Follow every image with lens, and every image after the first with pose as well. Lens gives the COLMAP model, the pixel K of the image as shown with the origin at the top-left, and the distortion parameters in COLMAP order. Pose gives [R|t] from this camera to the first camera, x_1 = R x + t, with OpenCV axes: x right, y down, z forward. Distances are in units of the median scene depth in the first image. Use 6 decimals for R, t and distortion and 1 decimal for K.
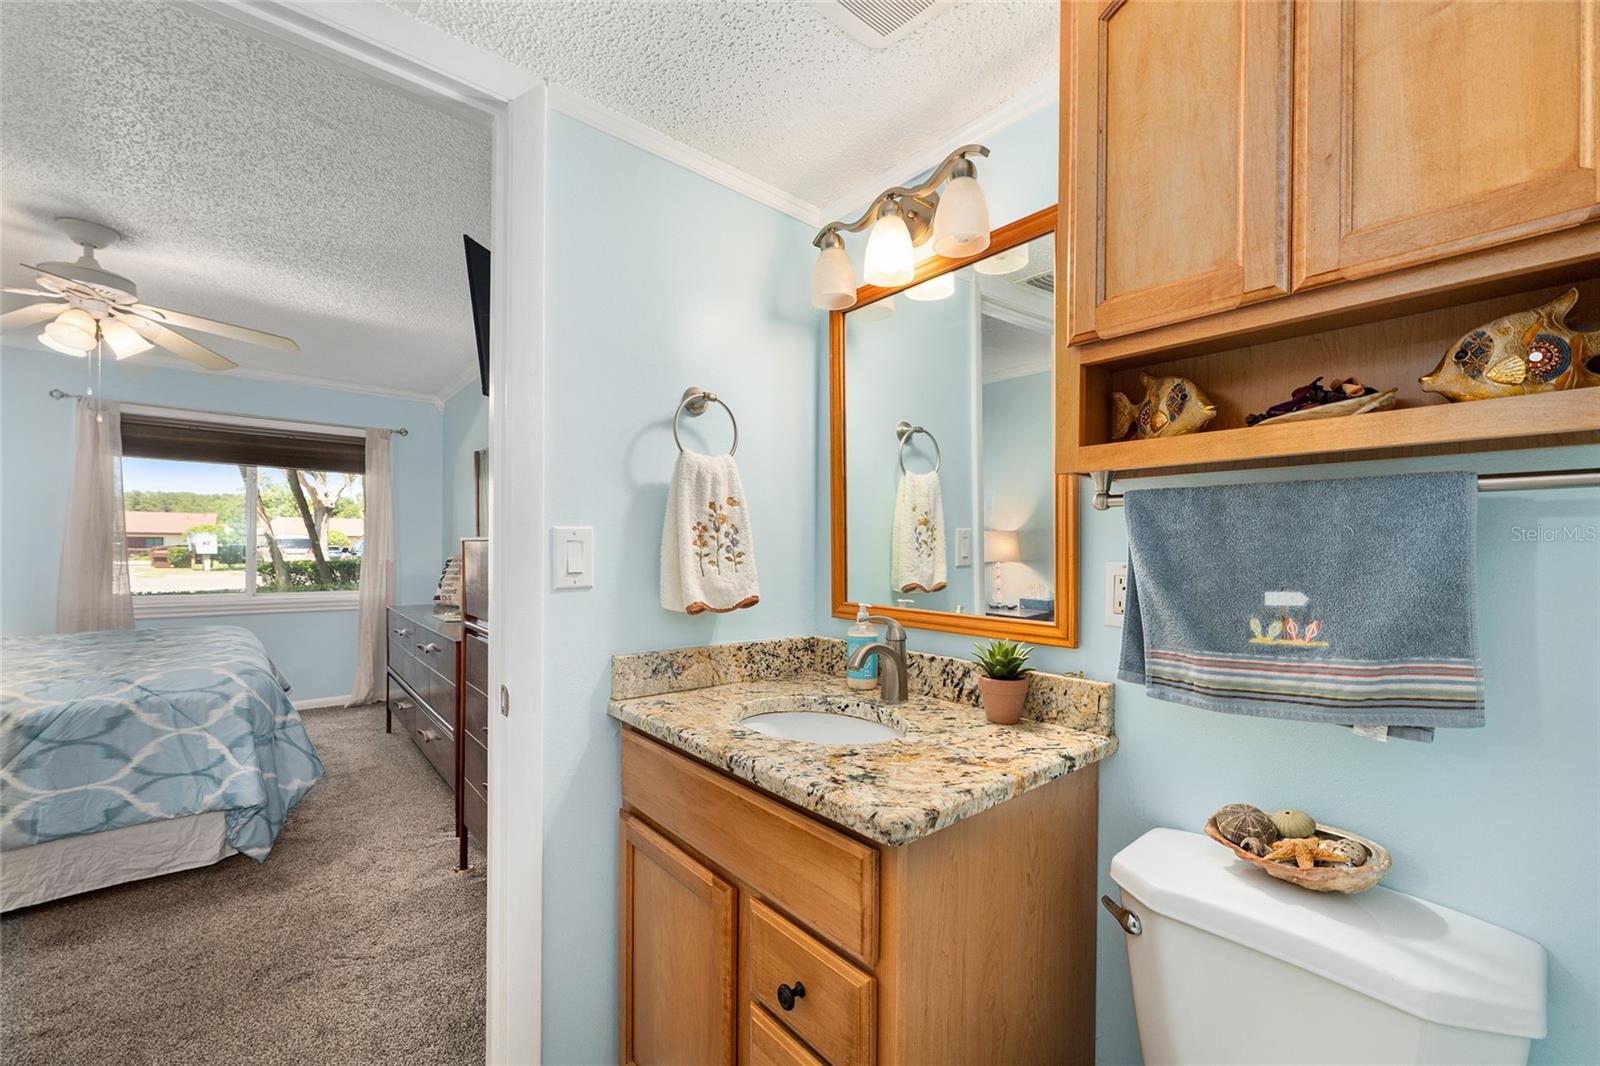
lens RADIAL K [[631.8, 0, 798.9], [0, 631.8, 552.0], [0, 0, 1]] dist [0.001570, -0.000372]
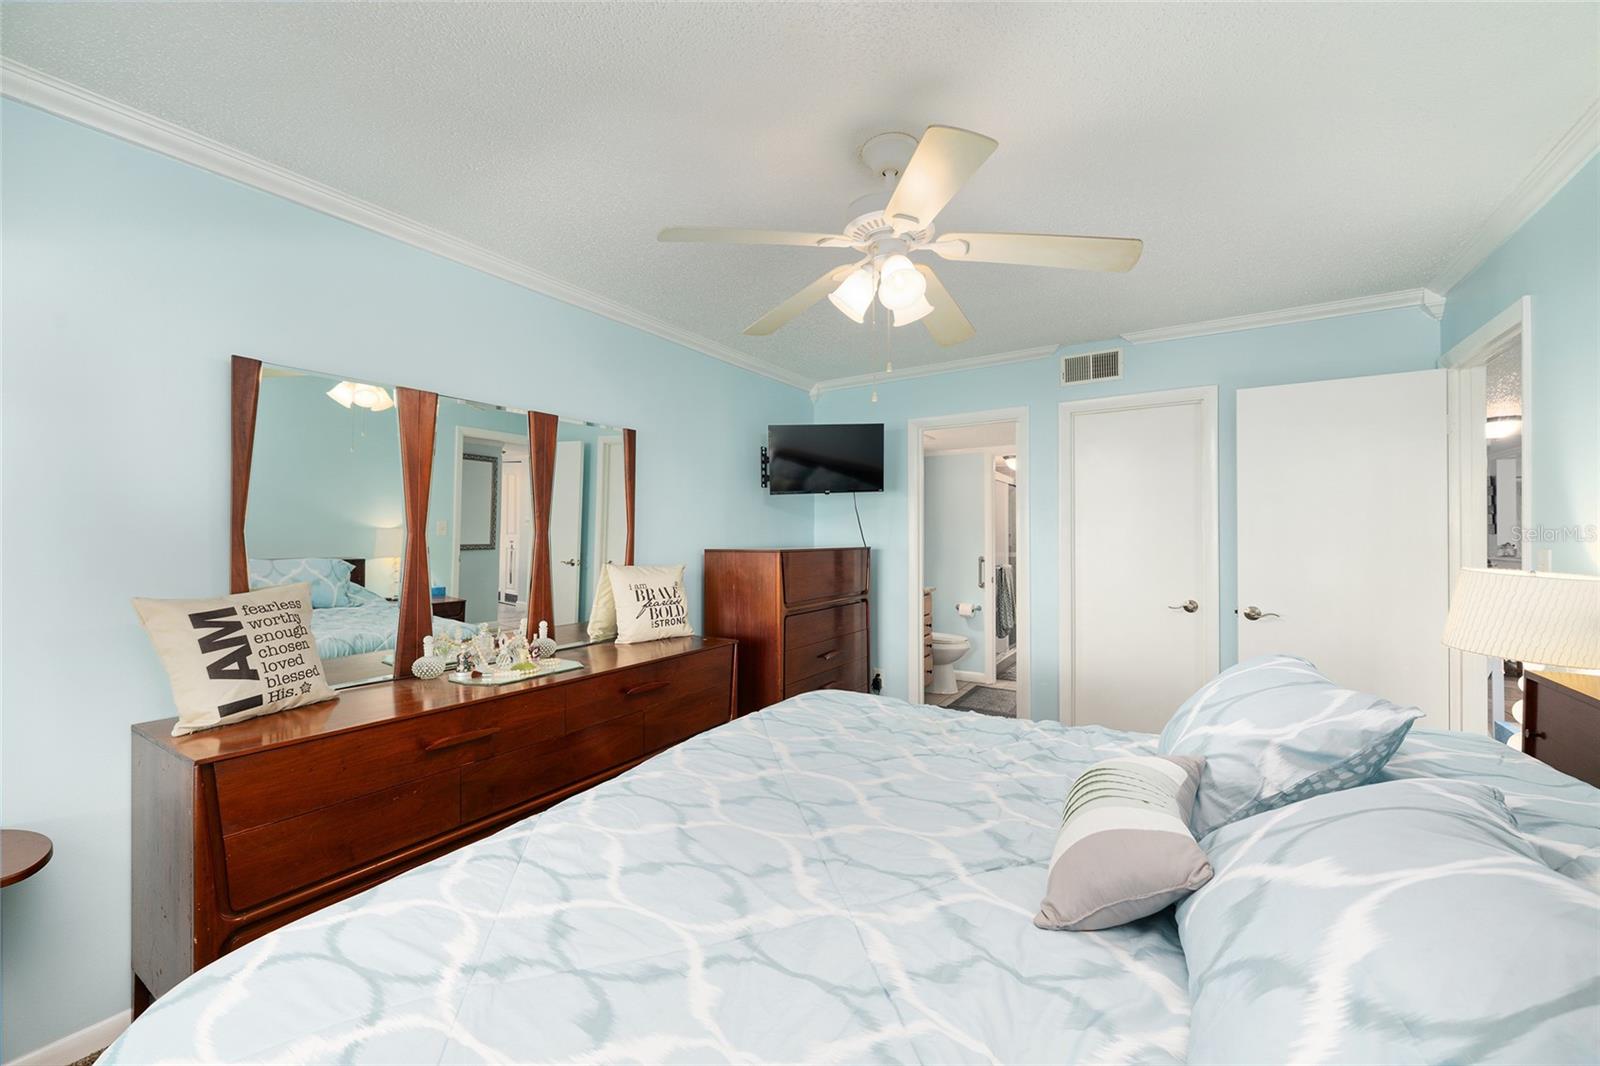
lens RADIAL K [[631.8, 0, 783.0], [0, 631.8, 534.7], [0, 0, 1]] dist [0.001570, -0.000372]
pose [[-0.269273, -0.009069, 0.963021, -3.756830], [0.002088, 0.999948, 0.010001, -0.143388], [-0.963062, 0.004703, -0.269240, 2.770058]]
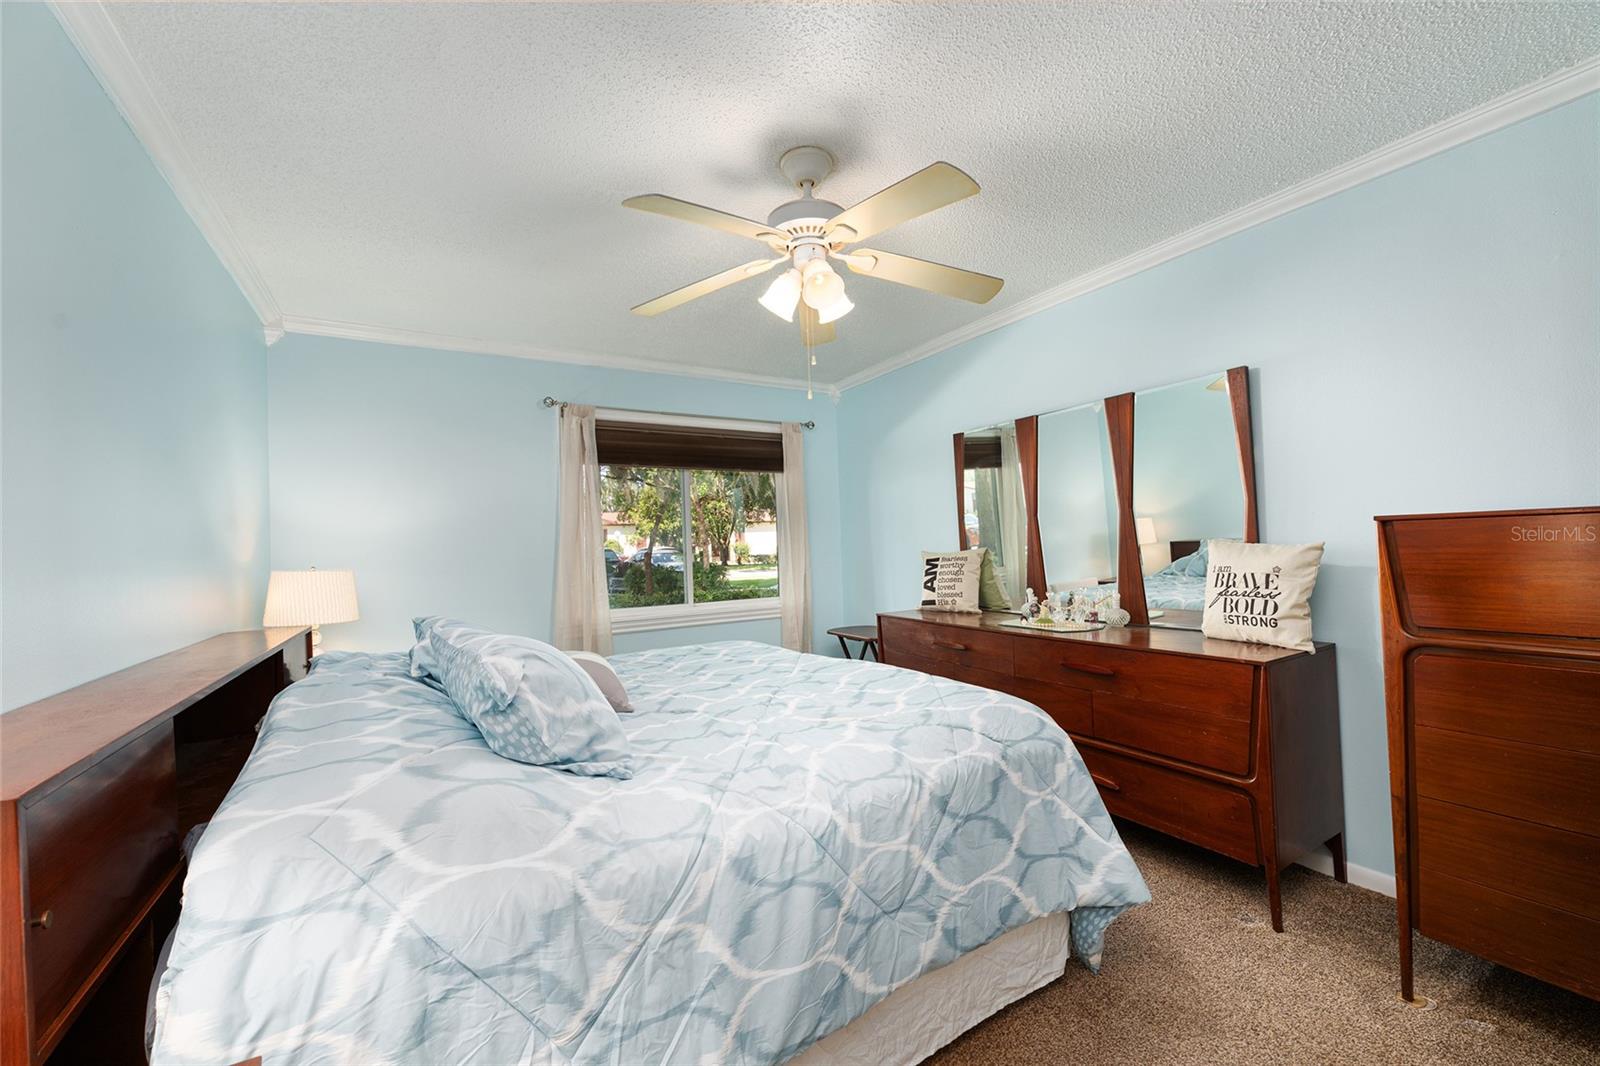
lens RADIAL K [[631.8, 0, 822.5], [0, 631.8, 533.5], [0, 0, 1]] dist [0.001570, -0.000372]
pose [[0.984741, -0.048785, -0.167048, -2.024368], [0.044880, 0.998625, -0.027072, -0.021589], [0.168139, 0.019162, 0.985577, 0.427356]]
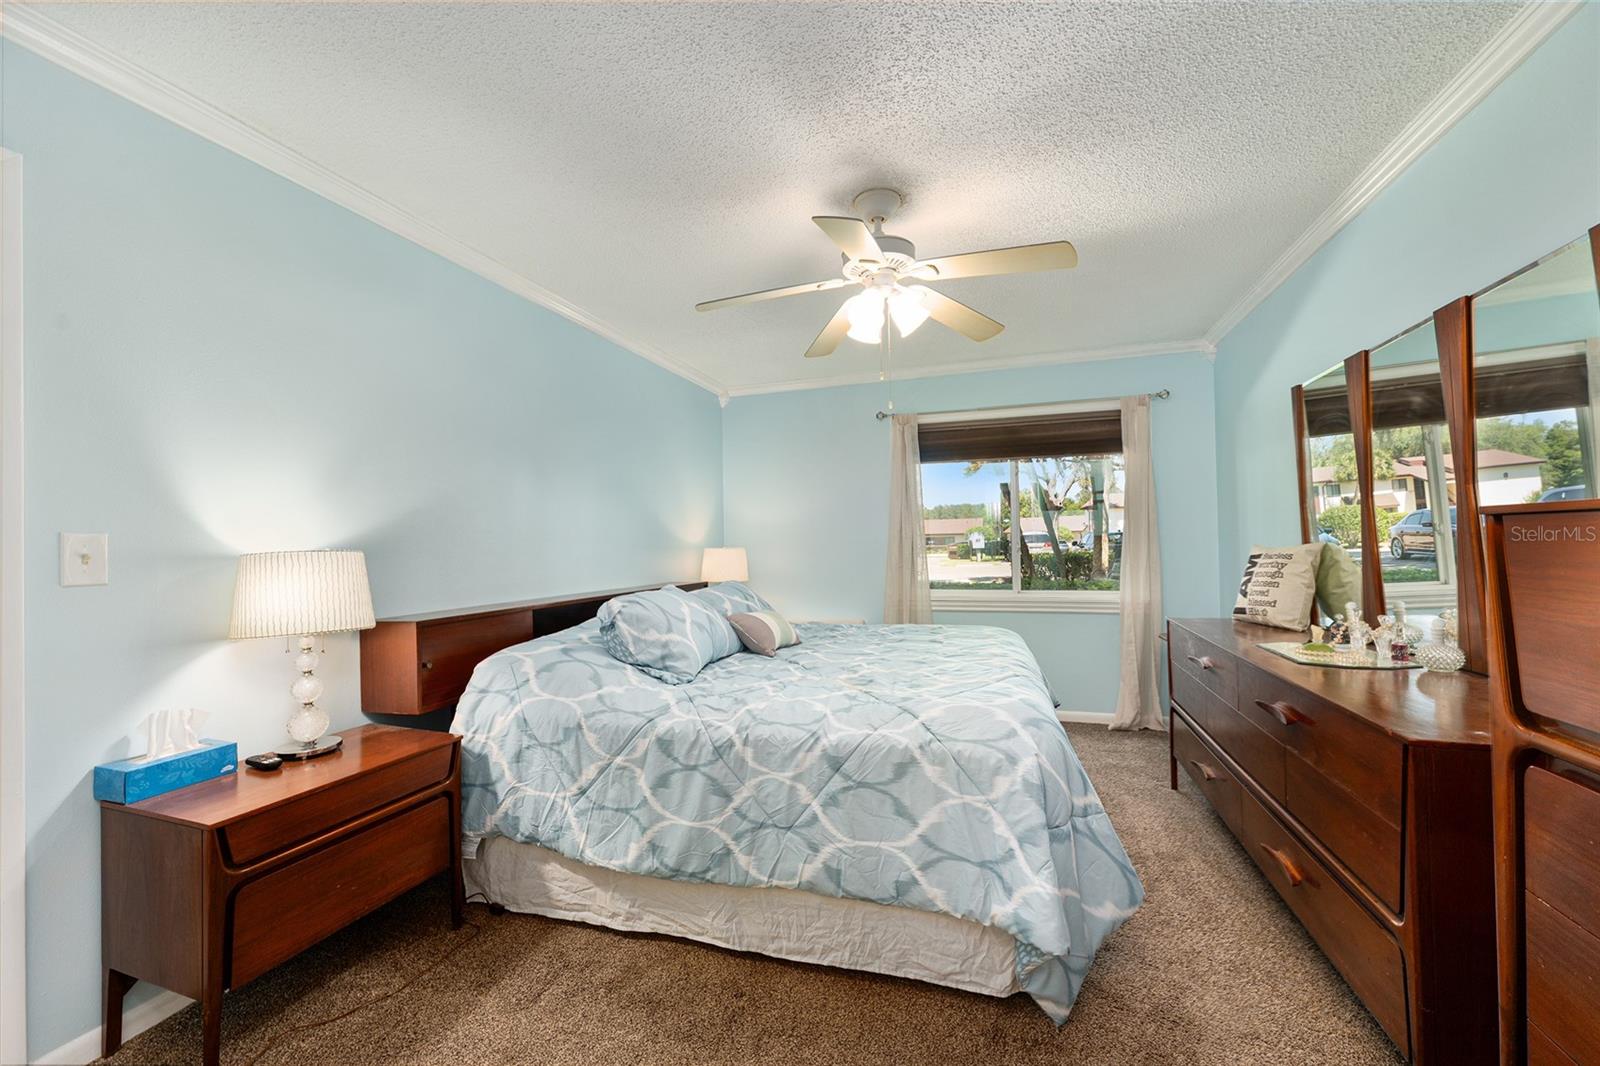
lens RADIAL K [[631.8, 0, 800.2], [0, 631.8, 532.9], [0, 0, 1]] dist [0.001570, -0.000372]
pose [[0.516720, -0.033640, -0.855493, -0.829718], [0.019039, 0.999432, -0.027800, -0.006479], [0.855943, -0.001923, 0.517067, 0.867003]]
